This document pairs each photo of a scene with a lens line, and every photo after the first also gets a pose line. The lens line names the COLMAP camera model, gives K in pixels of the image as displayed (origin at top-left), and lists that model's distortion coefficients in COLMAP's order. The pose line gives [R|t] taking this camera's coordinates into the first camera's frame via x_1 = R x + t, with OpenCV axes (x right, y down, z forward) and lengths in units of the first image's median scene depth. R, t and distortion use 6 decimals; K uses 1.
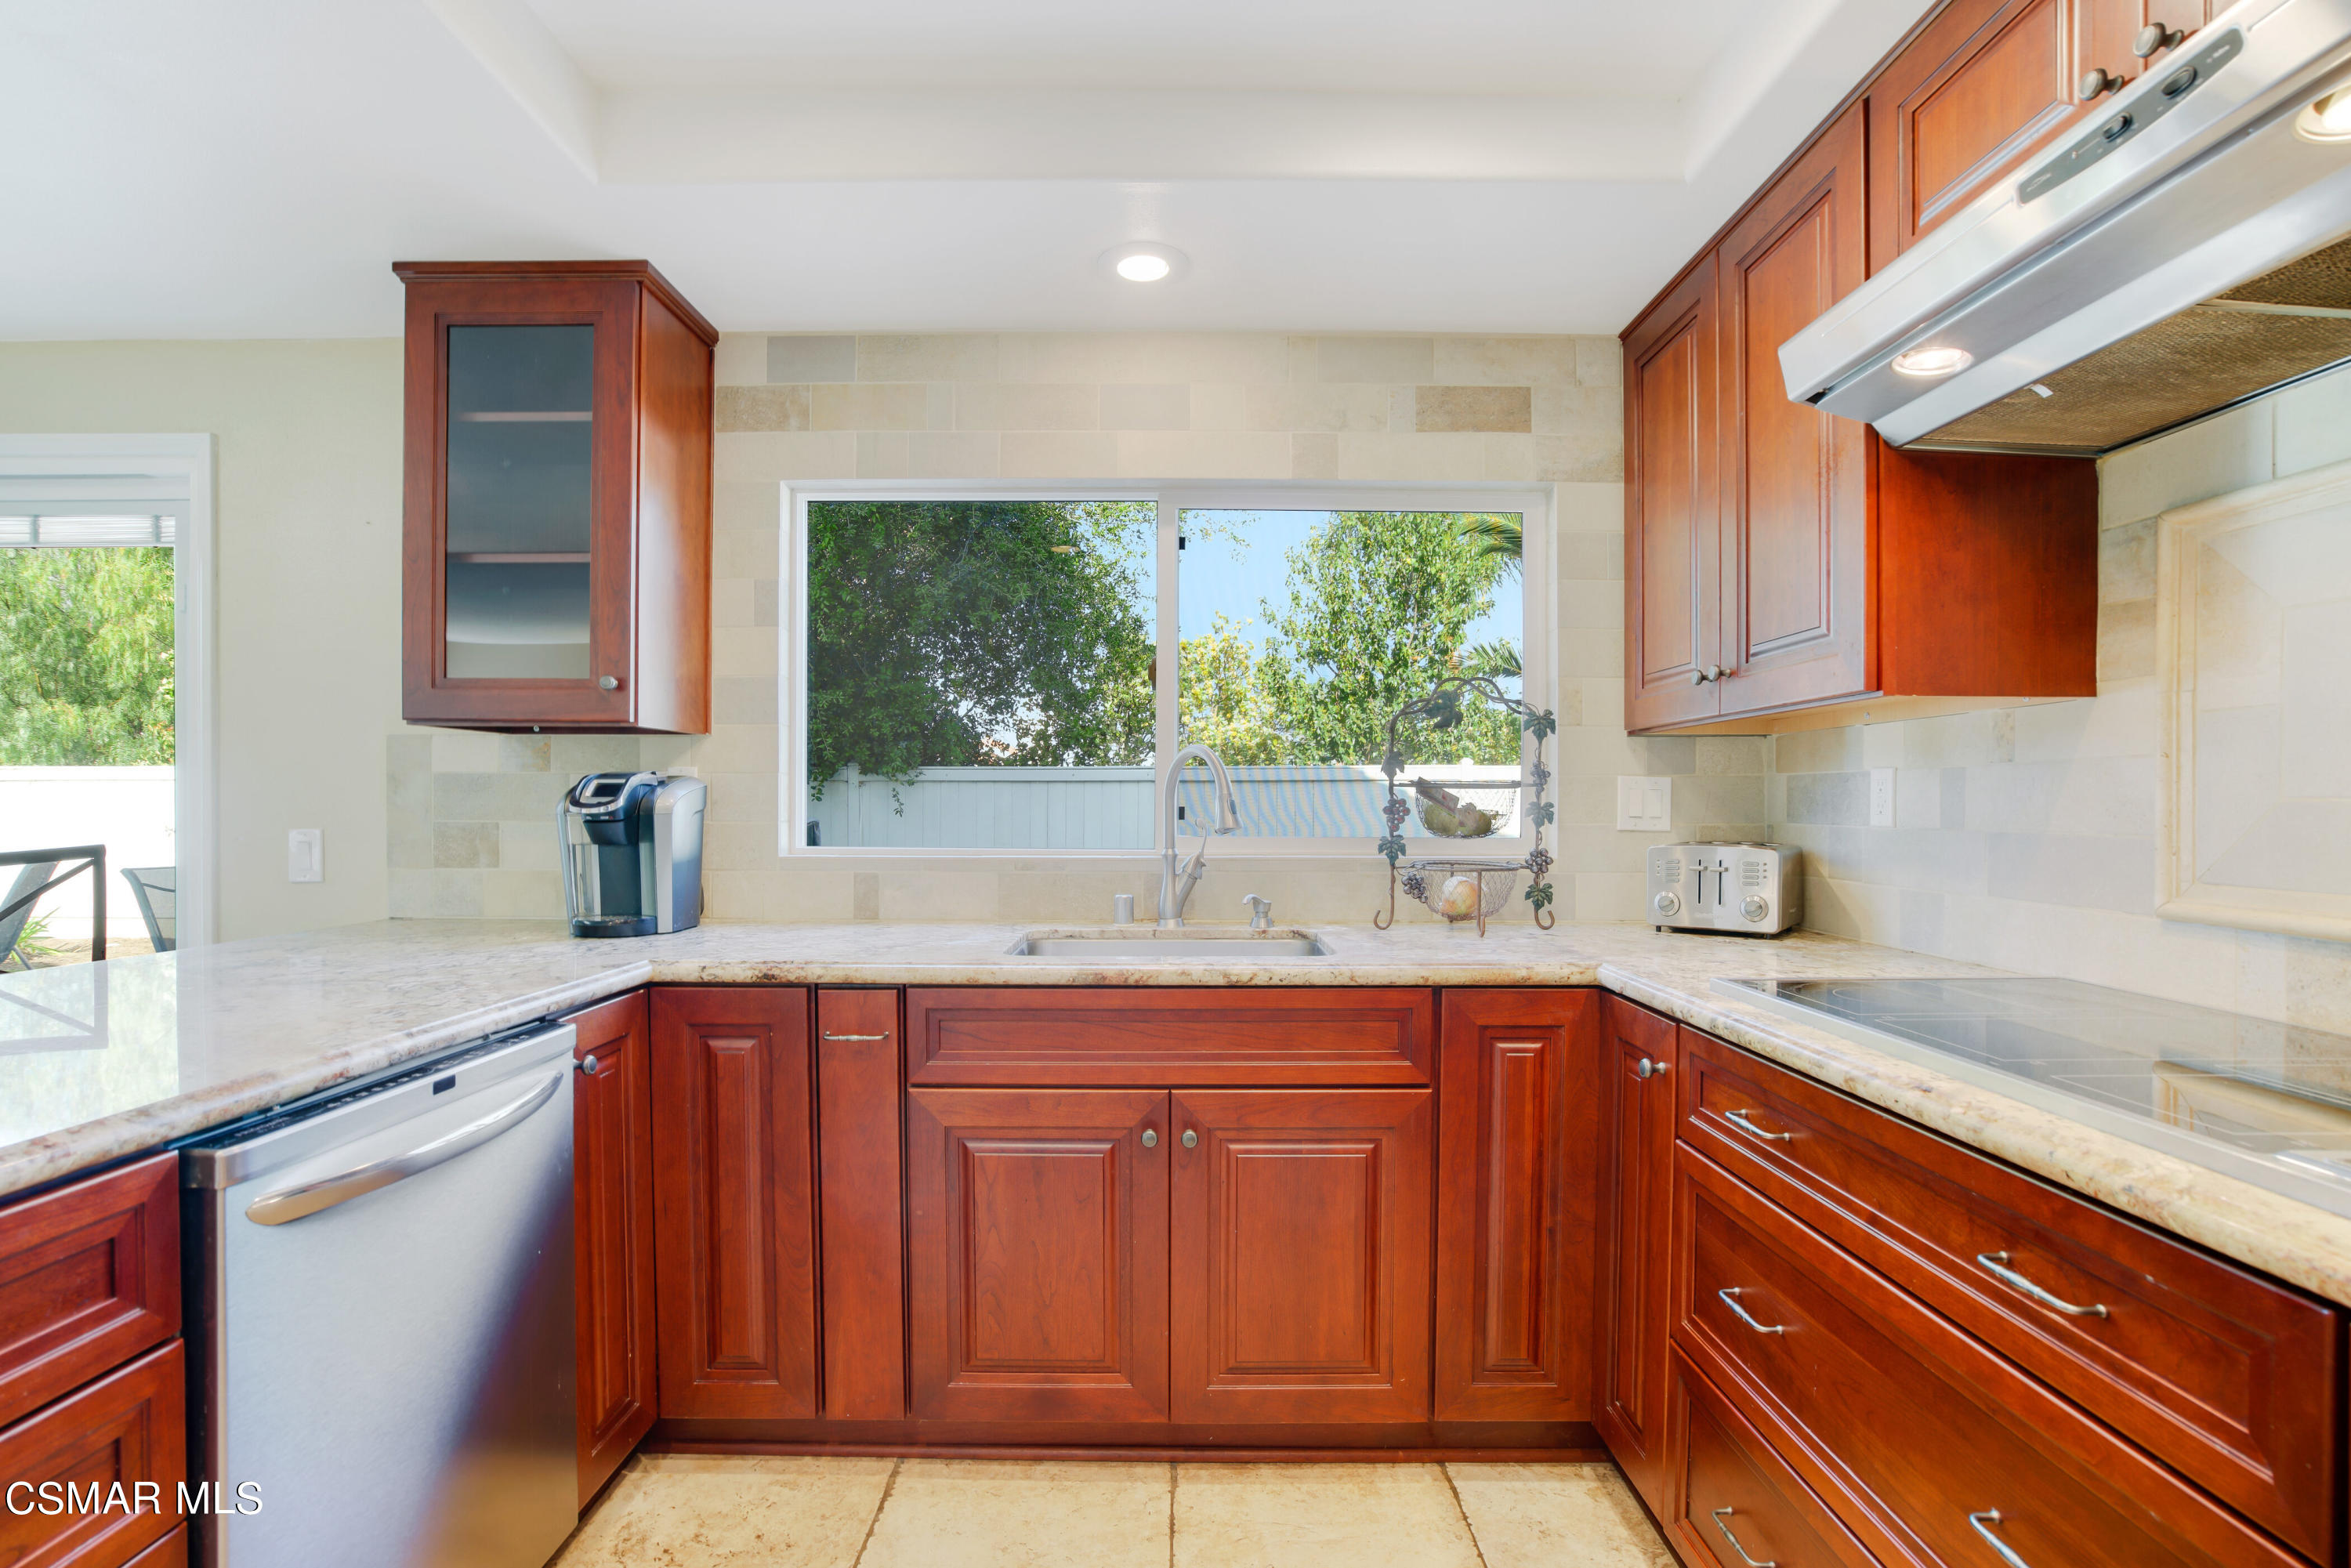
lens RADIAL K [[1087.0, 0, 1169.9], [0, 1087.0, 824.9], [0, 0, 1]] dist [-0.039213, 0.014758]
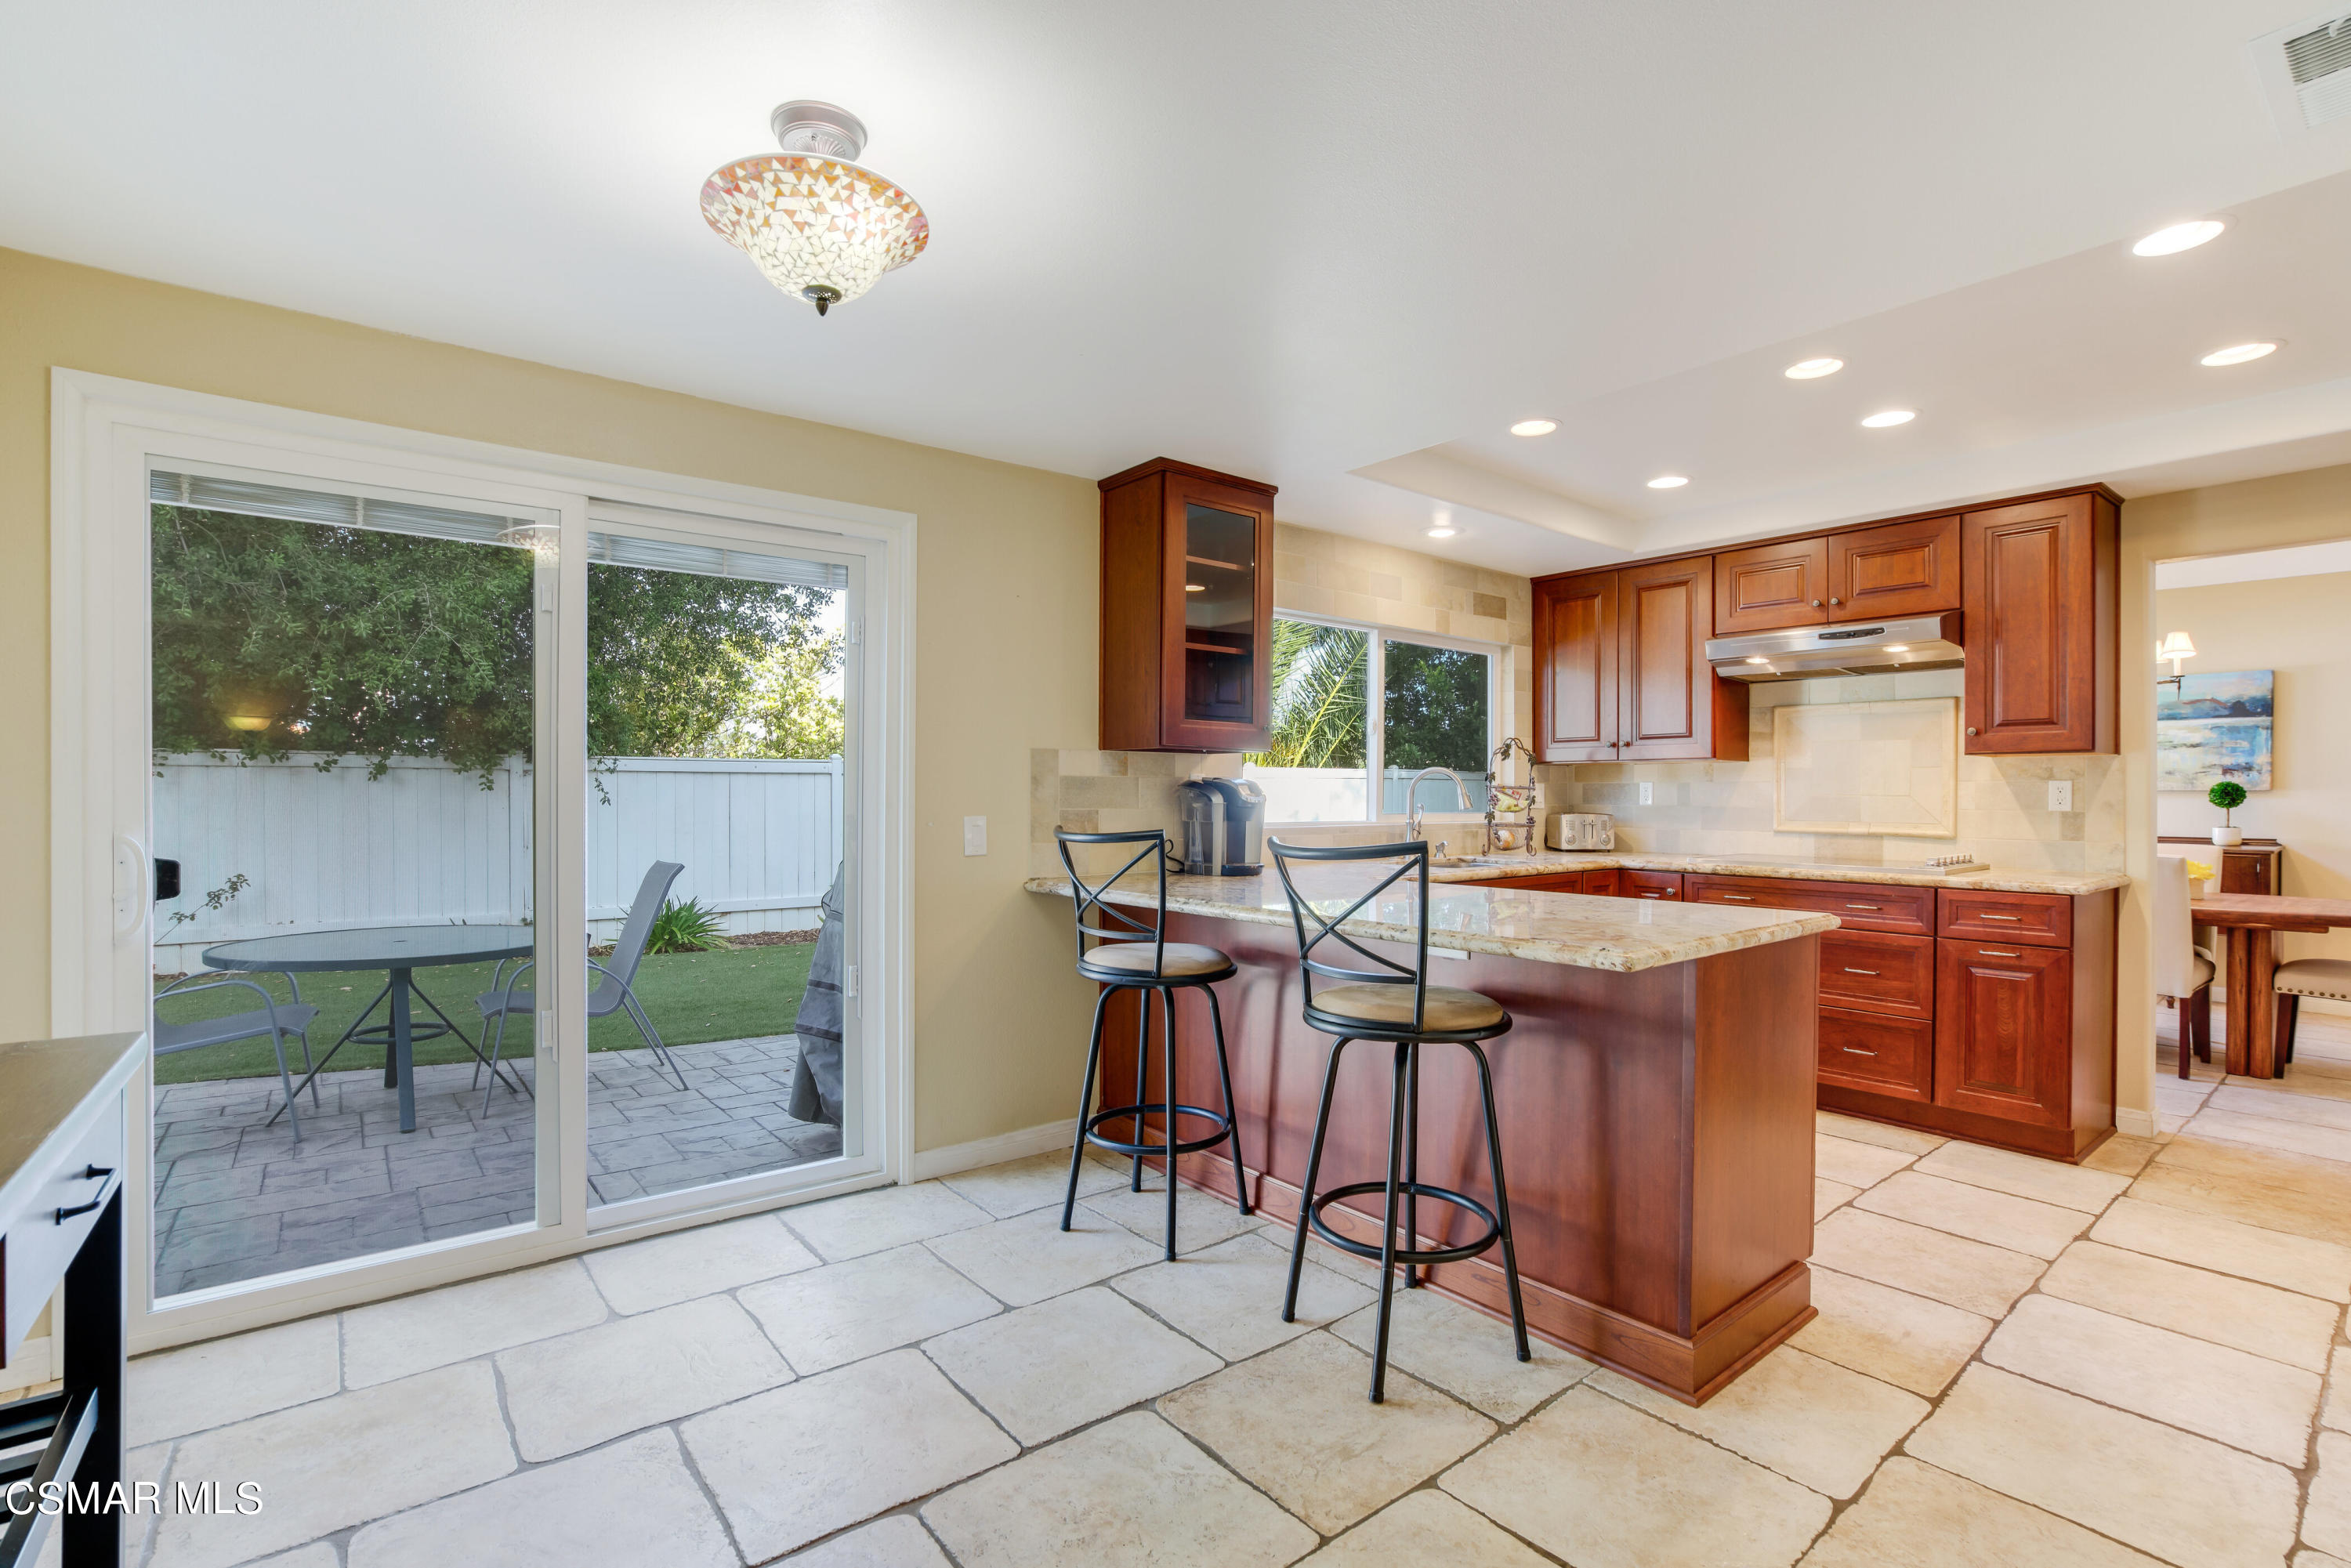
lens RADIAL K [[1087.0, 0, 1176.7], [0, 1087.0, 806.6], [0, 0, 1]] dist [-0.039213, 0.014758]
pose [[0.768891, -0.007875, 0.639331, -1.615021], [0.011946, 0.999927, -0.002050, -0.002119], [-0.639268, 0.009213, 0.768929, -0.230154]]
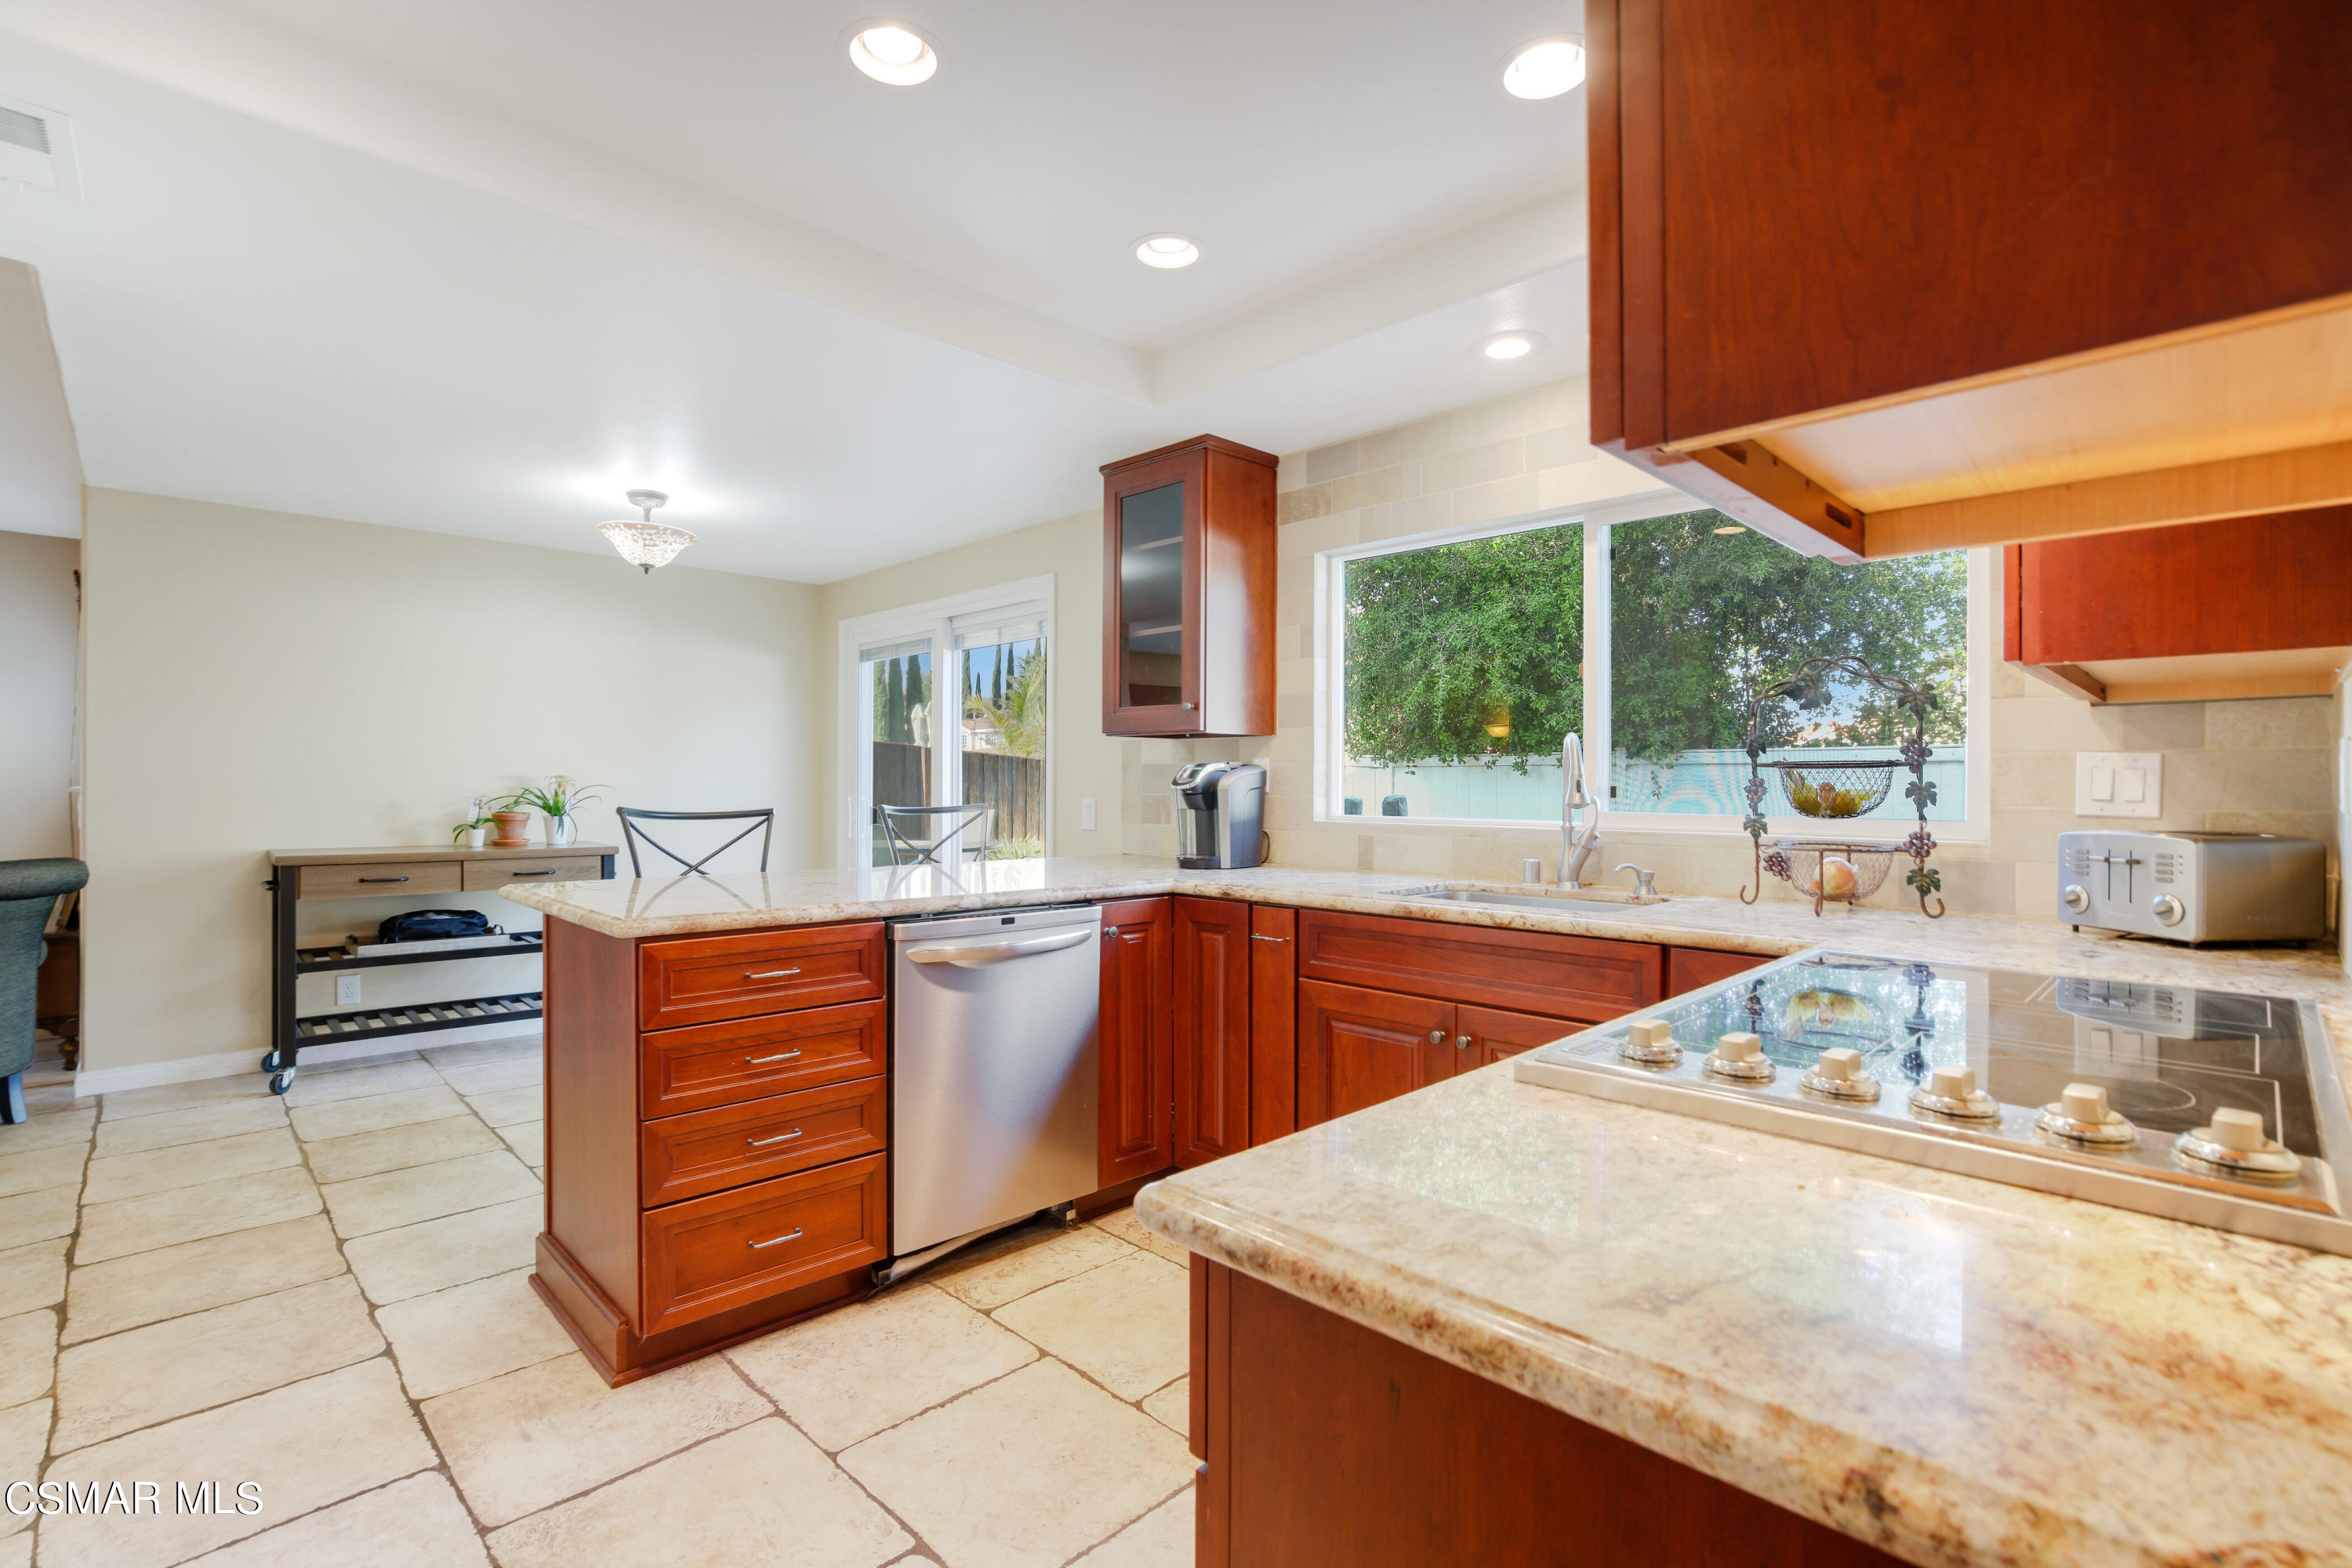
lens RADIAL K [[1087.5, 0, 1180.3], [0, 1087.5, 792.5], [0, 0, 1]] dist [-0.039213, 0.014758]
pose [[0.705094, 0.006718, -0.709082, 0.551753], [-0.017735, 0.999809, -0.008163, 0.007122], [0.708892, 0.018331, 0.705079, -0.119099]]
